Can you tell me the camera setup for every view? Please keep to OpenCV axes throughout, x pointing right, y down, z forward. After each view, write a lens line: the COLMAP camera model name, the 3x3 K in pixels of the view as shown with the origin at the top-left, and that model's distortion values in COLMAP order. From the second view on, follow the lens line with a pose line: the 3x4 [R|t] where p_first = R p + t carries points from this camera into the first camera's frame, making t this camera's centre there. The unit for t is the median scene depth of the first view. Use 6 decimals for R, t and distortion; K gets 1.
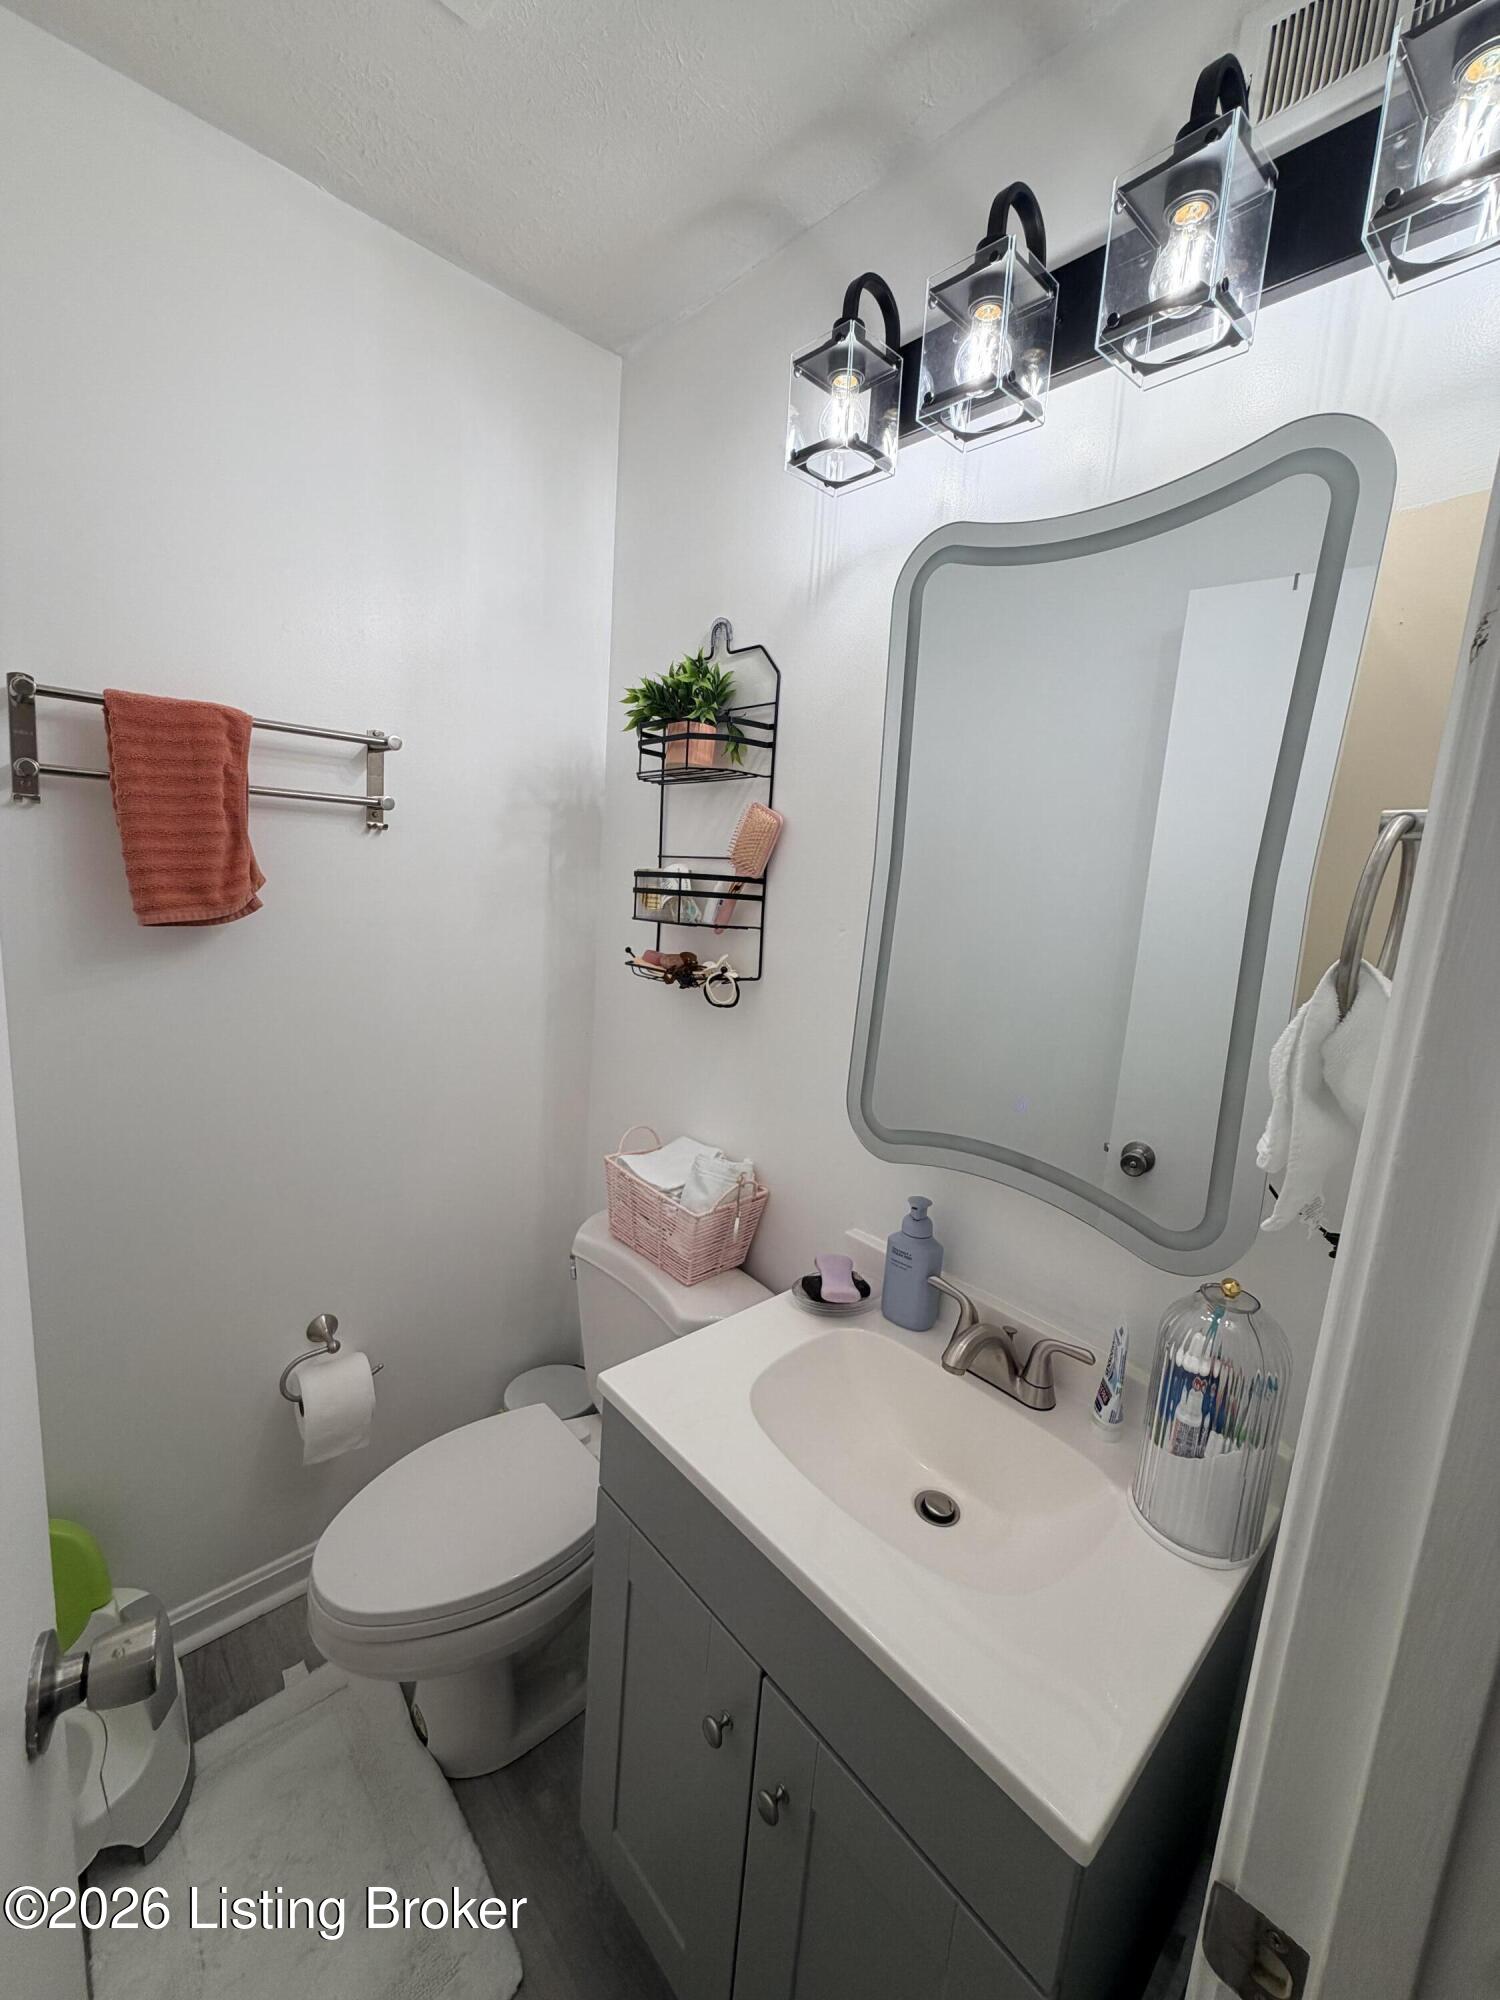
lens RADIAL K [[795.8, 0, 753.0], [0, 795.8, 1006.3], [0, 0, 1]] dist [-0.001049, 0.000440]
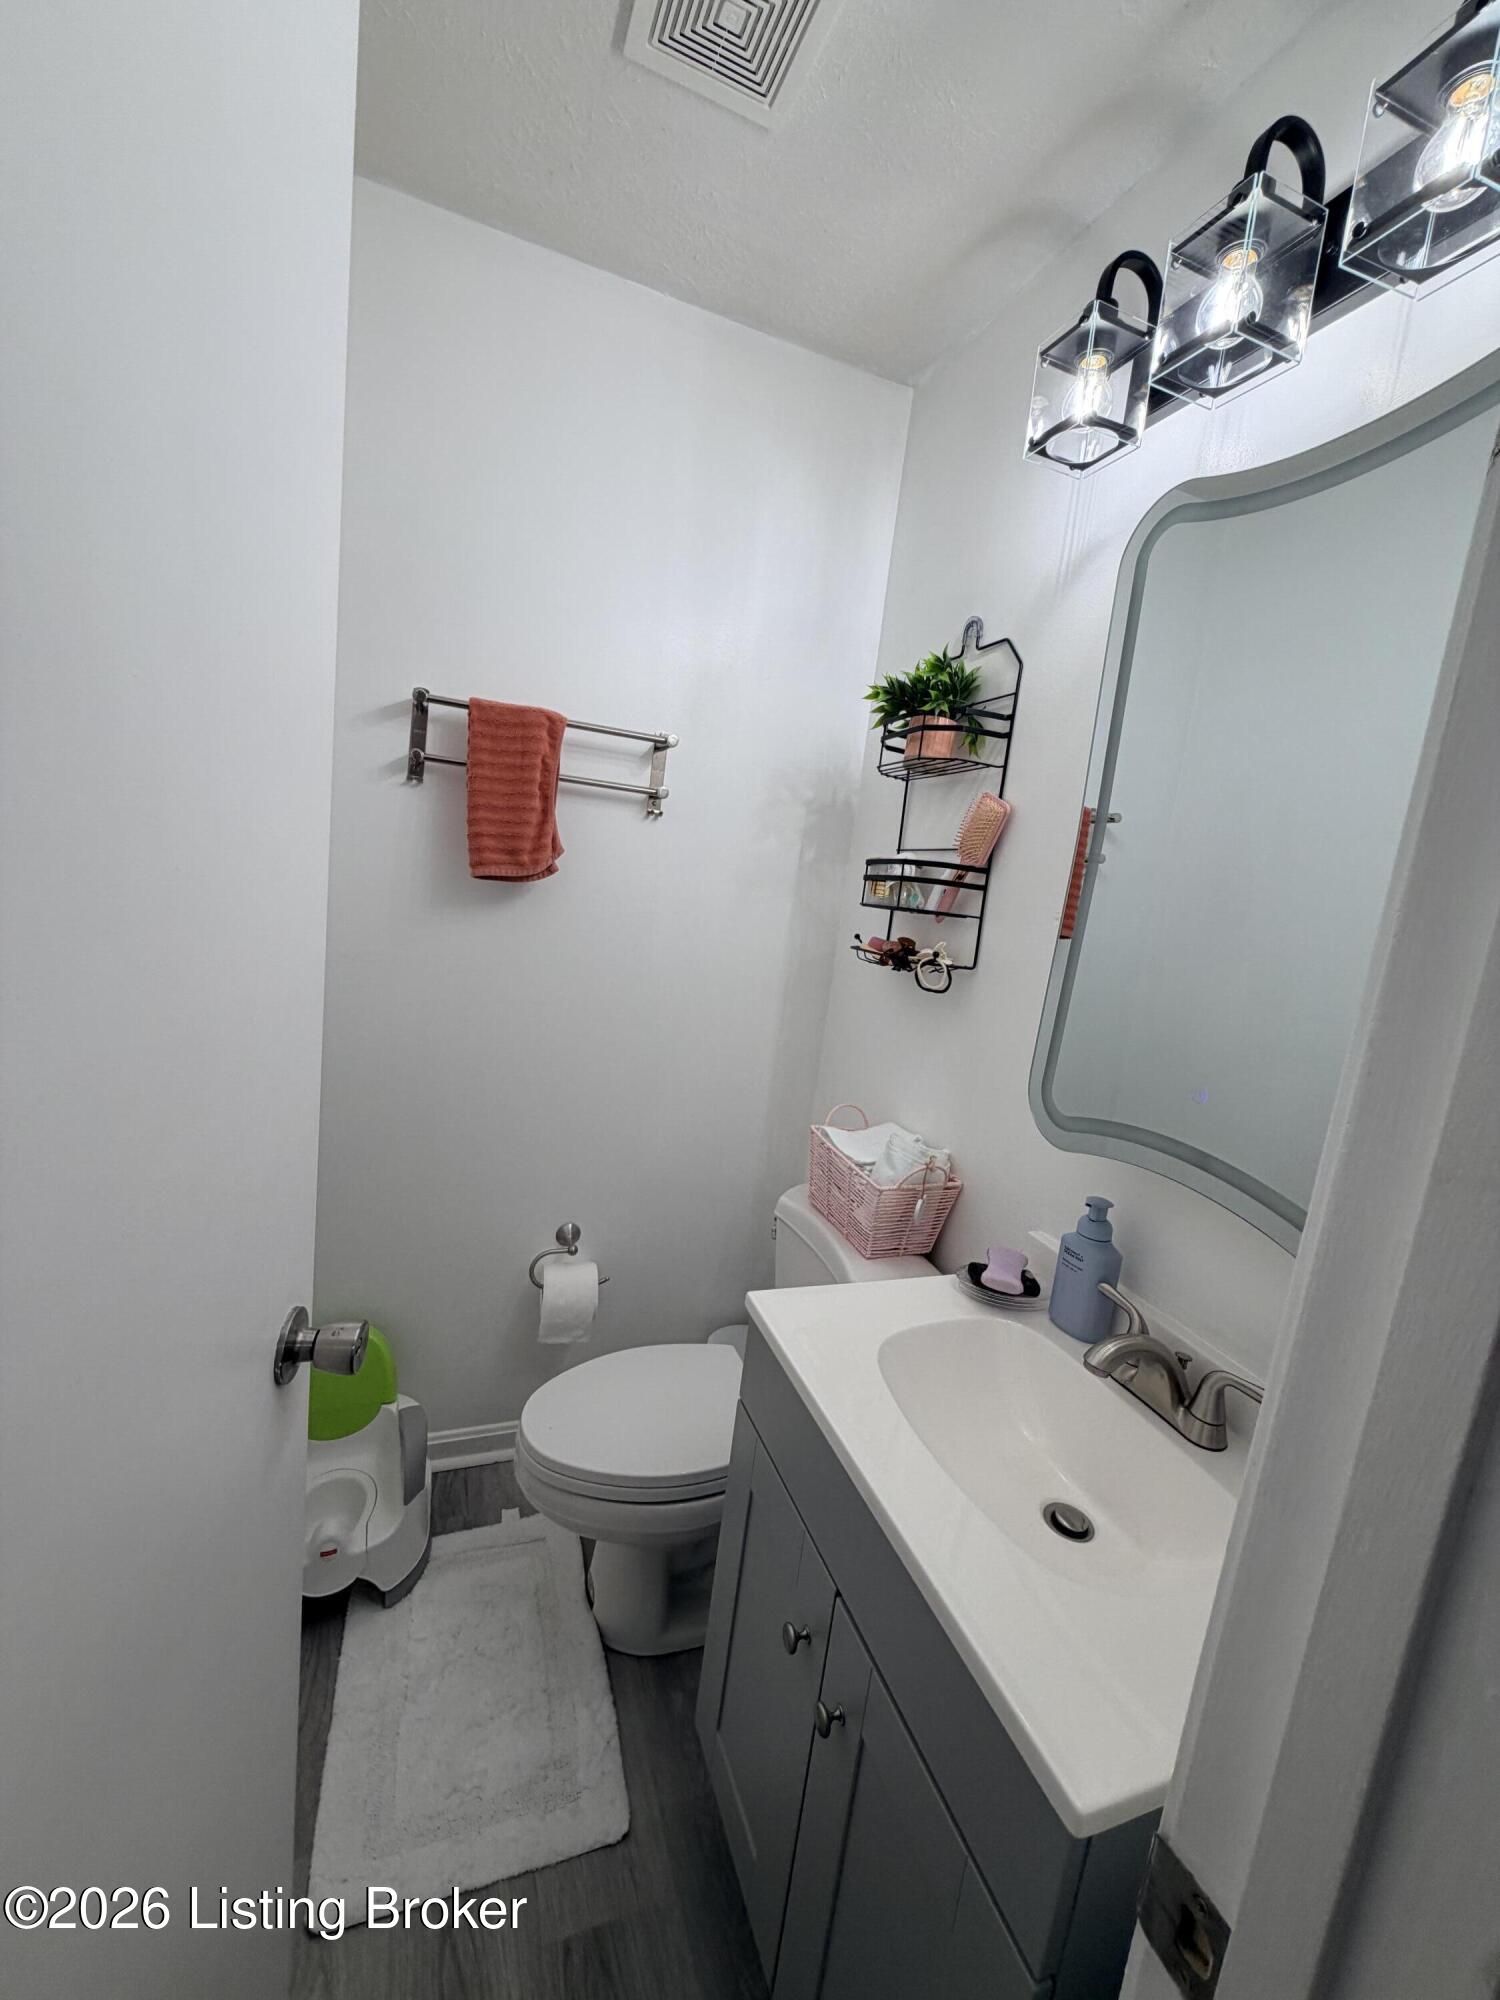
lens RADIAL K [[795.8, 0, 755.9], [0, 795.8, 1007.9], [0, 0, 1]] dist [-0.001049, 0.000440]
pose [[0.926921, 0.099463, -0.361835, 0.136944], [-0.115105, 0.993112, -0.021877, 0.077548], [0.357166, 0.061928, 0.931986, -0.029642]]
